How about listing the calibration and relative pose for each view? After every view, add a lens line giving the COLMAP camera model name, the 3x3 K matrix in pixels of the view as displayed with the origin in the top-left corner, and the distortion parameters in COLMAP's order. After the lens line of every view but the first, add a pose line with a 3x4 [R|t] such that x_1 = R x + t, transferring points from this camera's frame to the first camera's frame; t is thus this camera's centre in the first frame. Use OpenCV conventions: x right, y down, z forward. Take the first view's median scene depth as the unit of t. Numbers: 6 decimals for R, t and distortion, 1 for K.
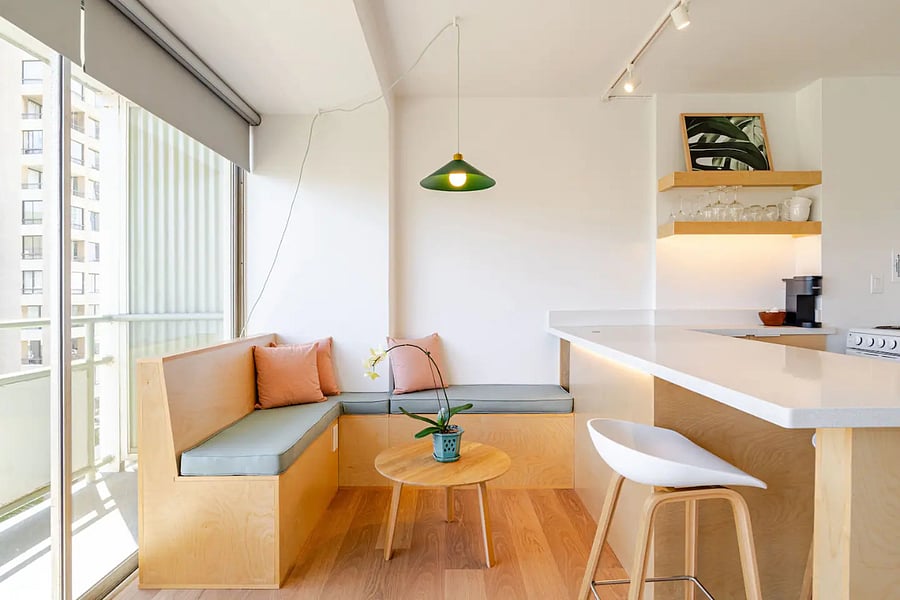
lens RADIAL K [[509.2, 0, 455.4], [0, 509.2, 308.3], [0, 0, 1]] dist [-0.003493, -0.003524]
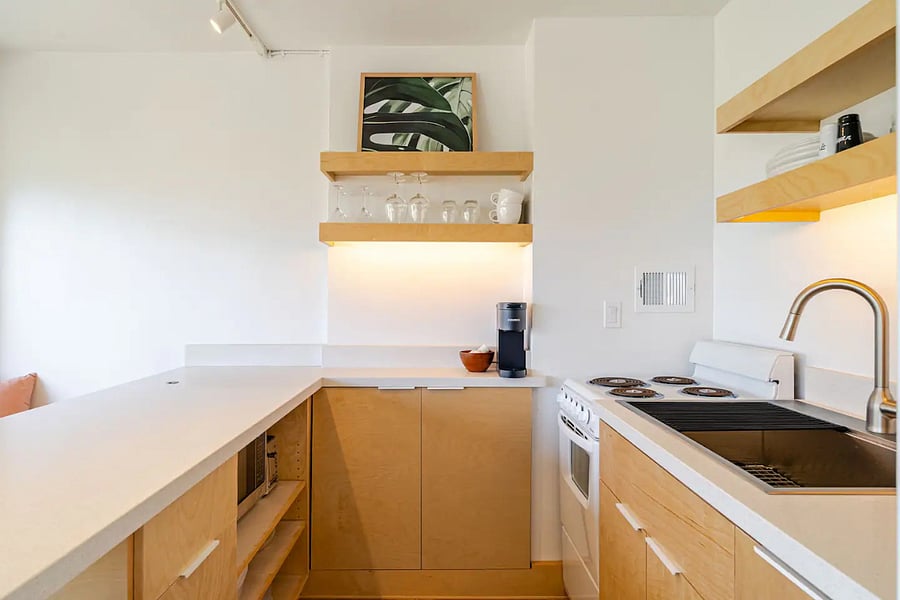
lens RADIAL K [[509.2, 0, 447.6], [0, 509.2, 305.4], [0, 0, 1]] dist [-0.003493, -0.003524]
pose [[0.999882, 0.009348, -0.012174, 0.594718], [-0.009475, 0.999901, -0.010367, -0.049844], [0.012076, 0.010481, 0.999872, 0.293633]]
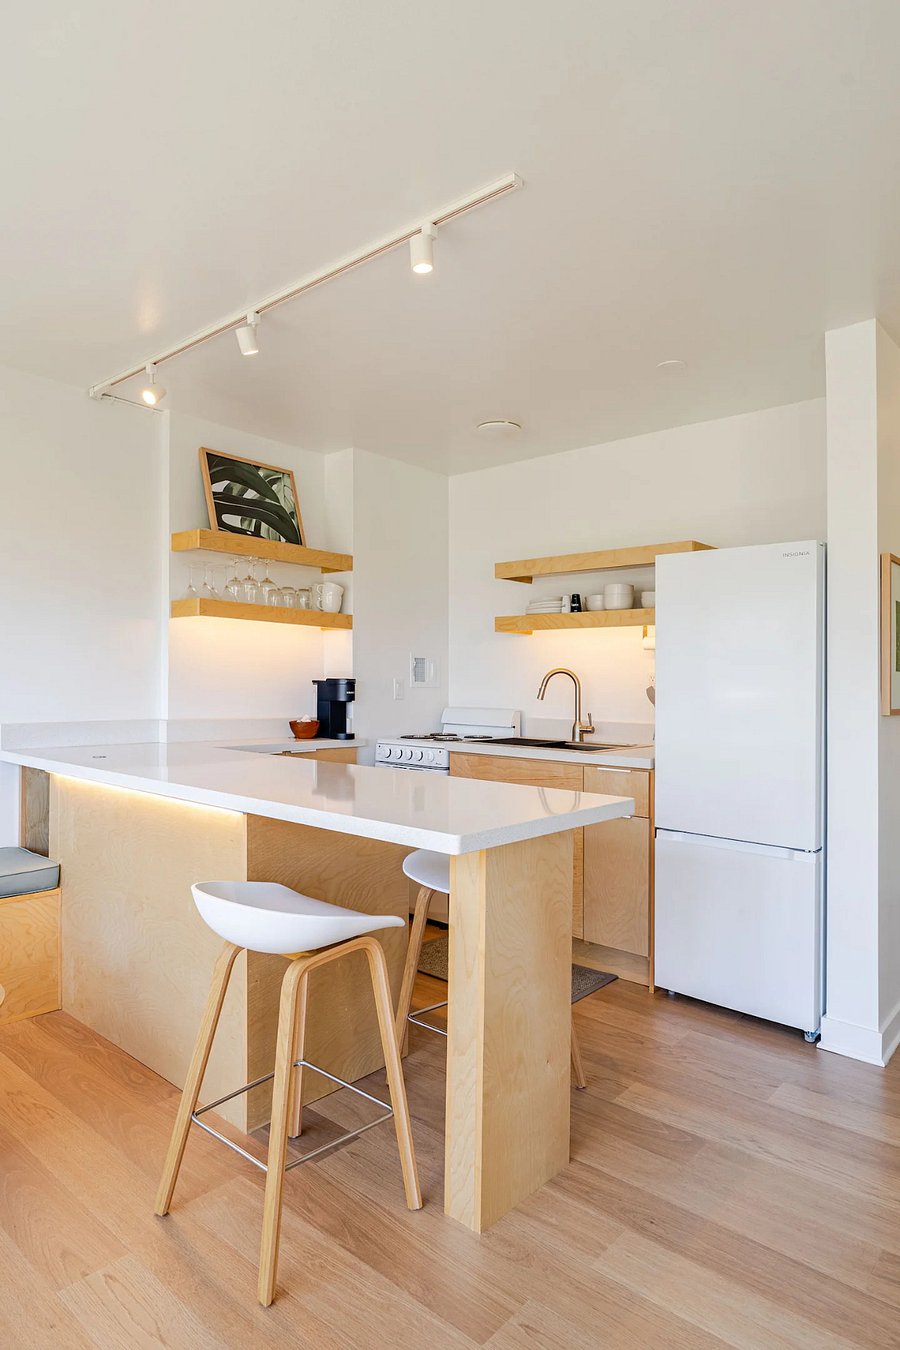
lens RADIAL K [[800.2, 0, 439.3], [0, 800.2, 695.6], [0, 0, 1]] dist [0.009389, -0.000195]
pose [[0.666377, 0.010790, 0.745537, -0.180476], [-0.003925, 0.999932, -0.010963, -0.019998], [-0.745604, 0.004379, 0.666374, -0.007889]]
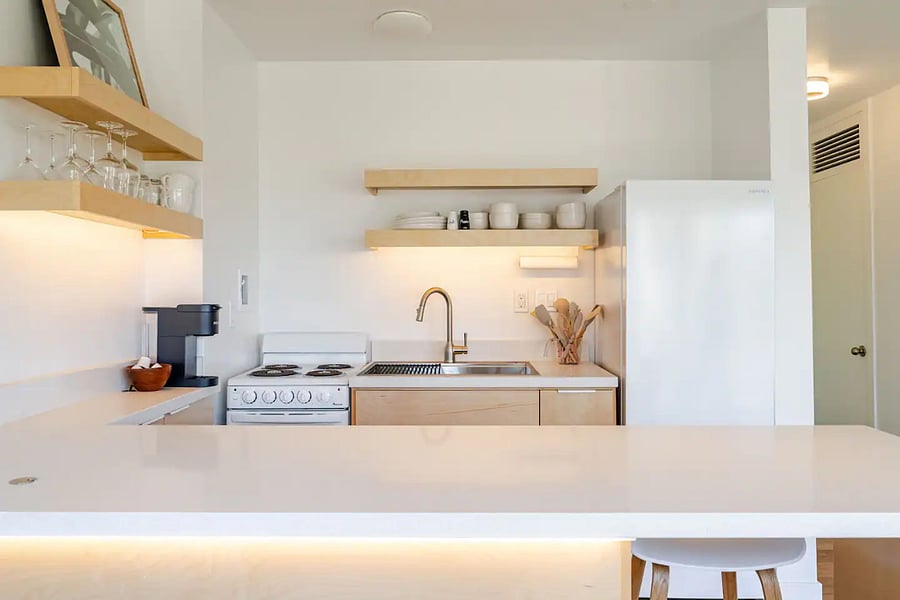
lens RADIAL K [[690.3, 0, 454.5], [0, 690.3, 298.5], [0, 0, 1]] dist [-0.032520, -0.011364]
pose [[0.003604, 0.004547, 0.999983, -0.144115], [0.028422, 0.999585, -0.004647, -0.055503], [-0.999590, 0.028438, 0.003474, 0.659048]]
